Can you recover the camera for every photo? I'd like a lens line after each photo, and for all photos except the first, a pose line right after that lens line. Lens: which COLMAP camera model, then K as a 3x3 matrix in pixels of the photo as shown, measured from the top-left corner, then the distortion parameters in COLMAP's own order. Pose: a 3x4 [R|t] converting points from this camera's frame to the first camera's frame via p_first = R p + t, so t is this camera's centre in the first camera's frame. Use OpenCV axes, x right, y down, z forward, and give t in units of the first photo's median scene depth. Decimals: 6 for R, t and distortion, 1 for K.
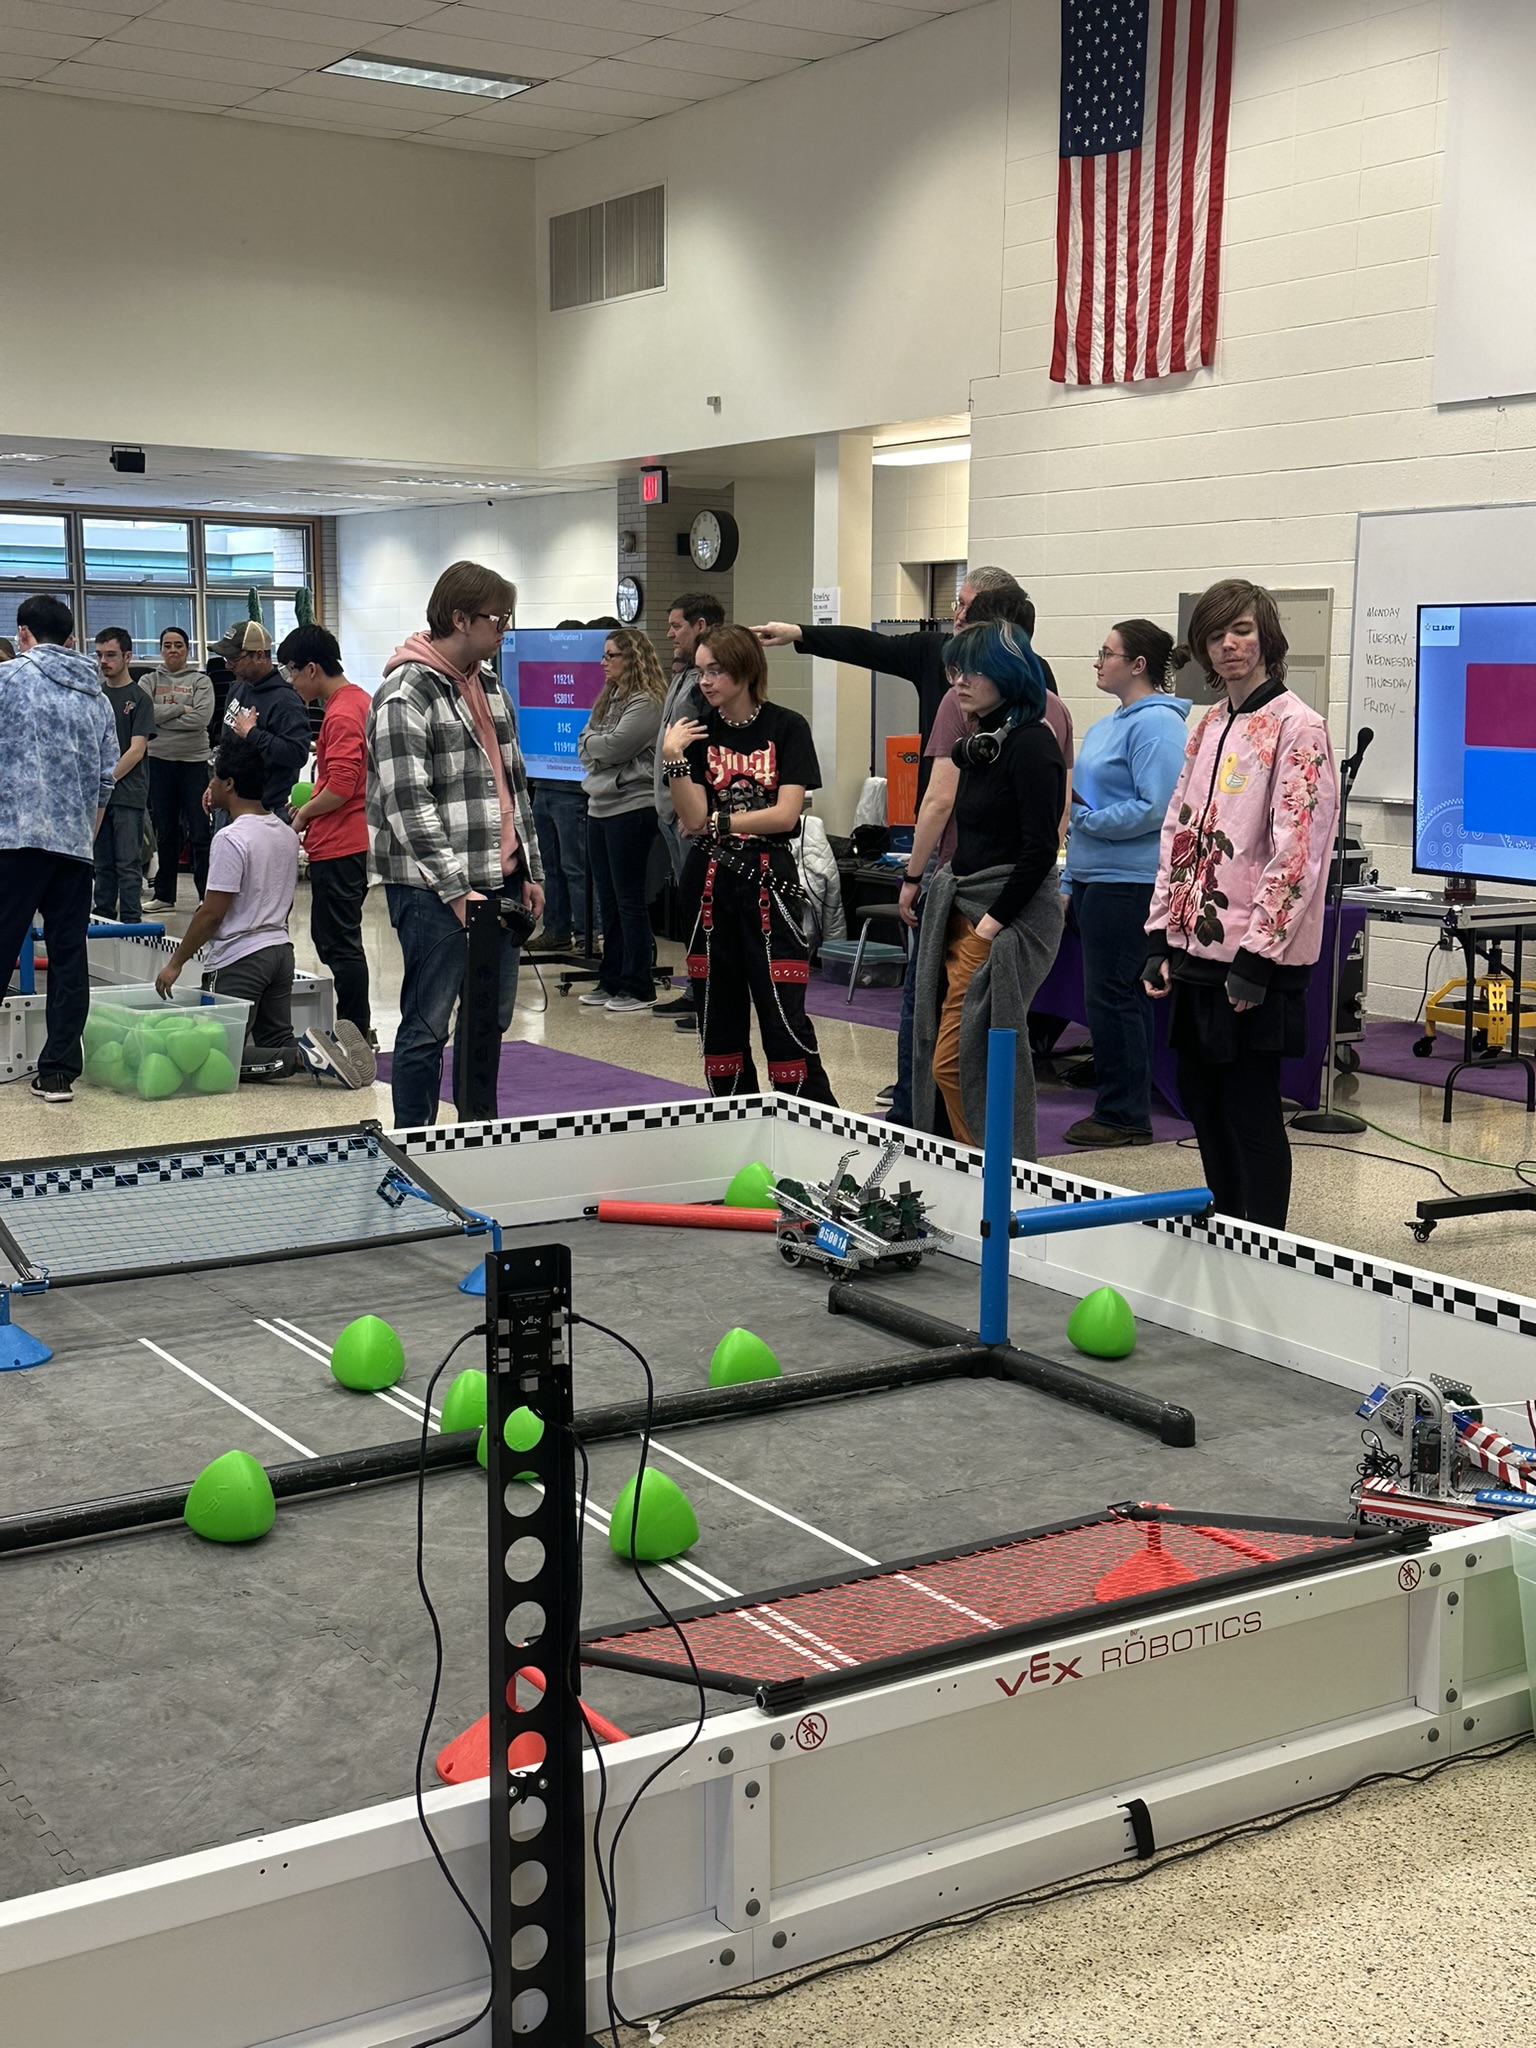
lens RADIAL K [[2509.6, 0, 744.5], [0, 2509.6, 1028.4], [0, 0, 1]] dist [0.148956, 0.006819]
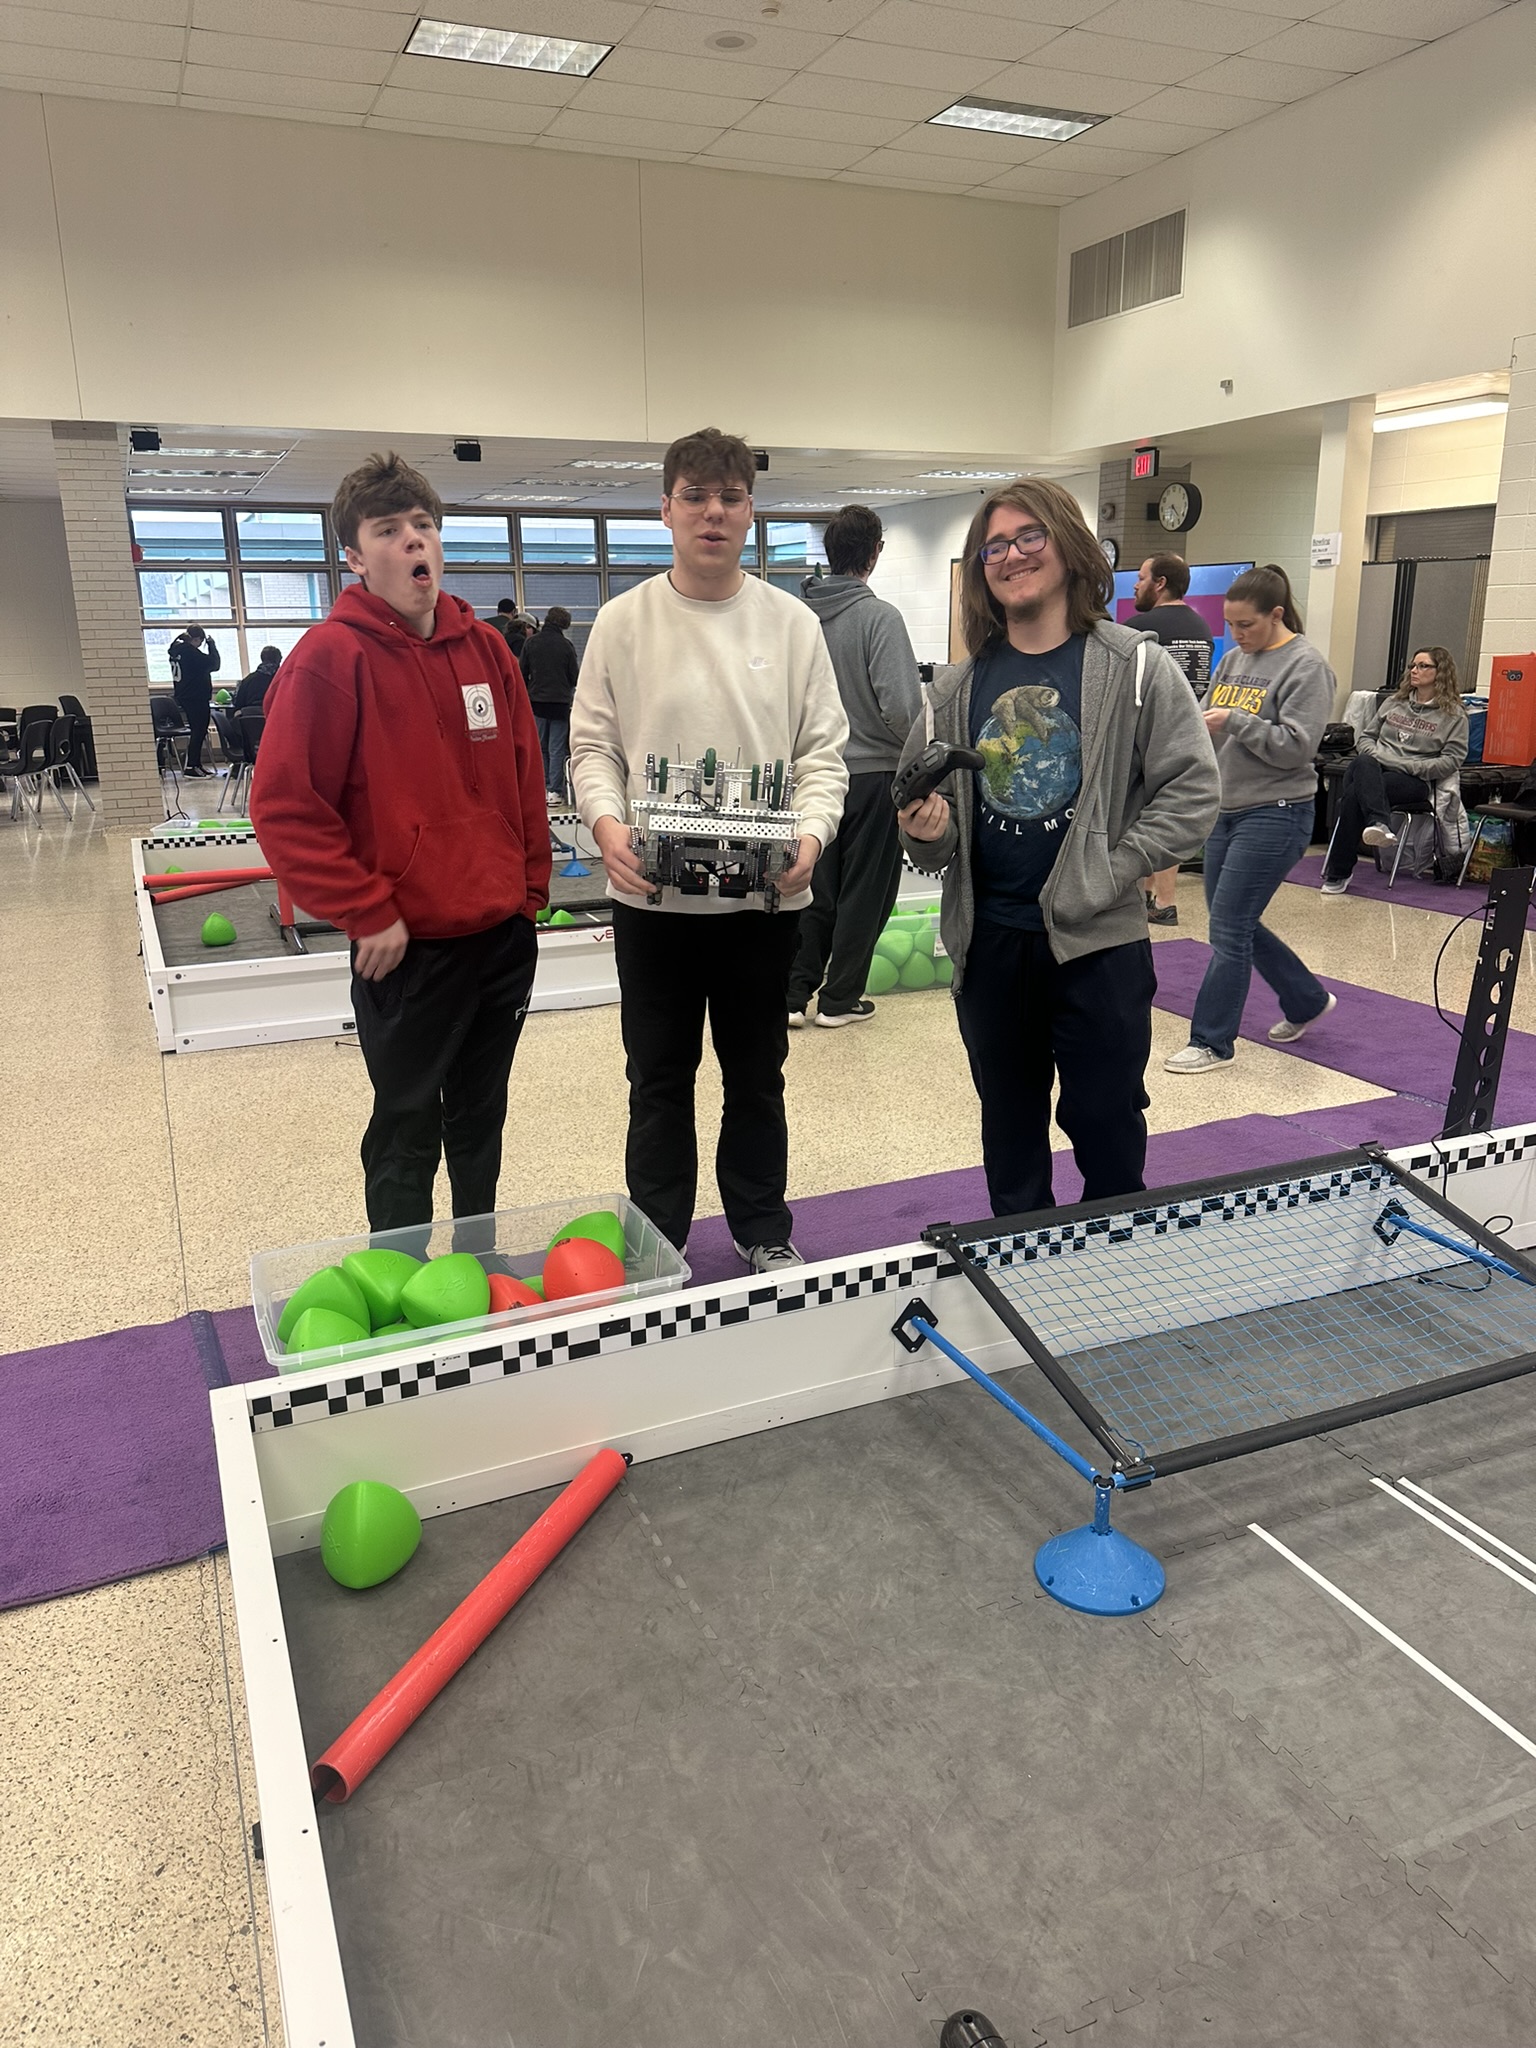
lens RADIAL K [[1461.5, 0, 761.2], [0, 1461.5, 1007.7], [0, 0, 1]] dist [0.095998, -0.107585]
pose [[0.987287, 0.019760, -0.157713, -0.113211], [-0.001842, 0.993599, 0.112953, -0.025812], [0.158935, -0.111227, 0.981004, 0.210842]]
